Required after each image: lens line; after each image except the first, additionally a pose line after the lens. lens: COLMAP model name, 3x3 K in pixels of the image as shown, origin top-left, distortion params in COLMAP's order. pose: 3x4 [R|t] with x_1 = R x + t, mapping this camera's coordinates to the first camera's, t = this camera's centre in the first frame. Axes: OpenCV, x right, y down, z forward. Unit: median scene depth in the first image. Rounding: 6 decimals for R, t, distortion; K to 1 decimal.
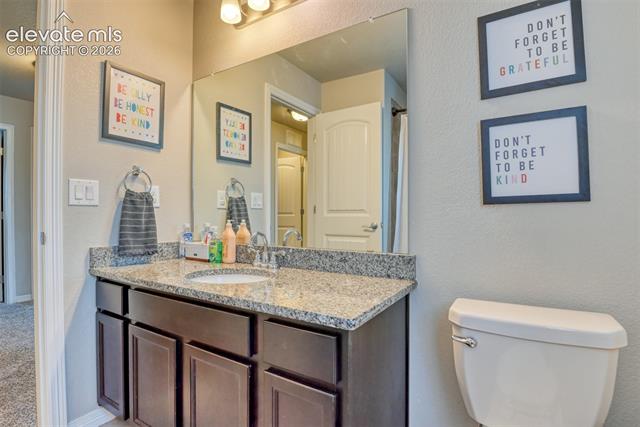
lens RADIAL K [[315.1, 0, 320.2], [0, 315.1, 212.6], [0, 0, 1]] dist [-0.026715, -0.001709]
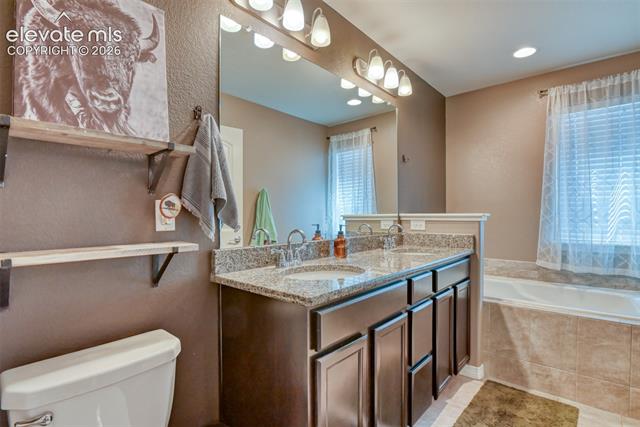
lens RADIAL K [[315.1, 0, 325.9], [0, 315.1, 215.5], [0, 0, 1]] dist [-0.026715, -0.001709]
pose [[0.161761, -0.004294, 0.986821, -1.309088], [-0.009625, 0.999936, 0.005929, 0.012027], [-0.986783, -0.010457, 0.161709, 0.844702]]
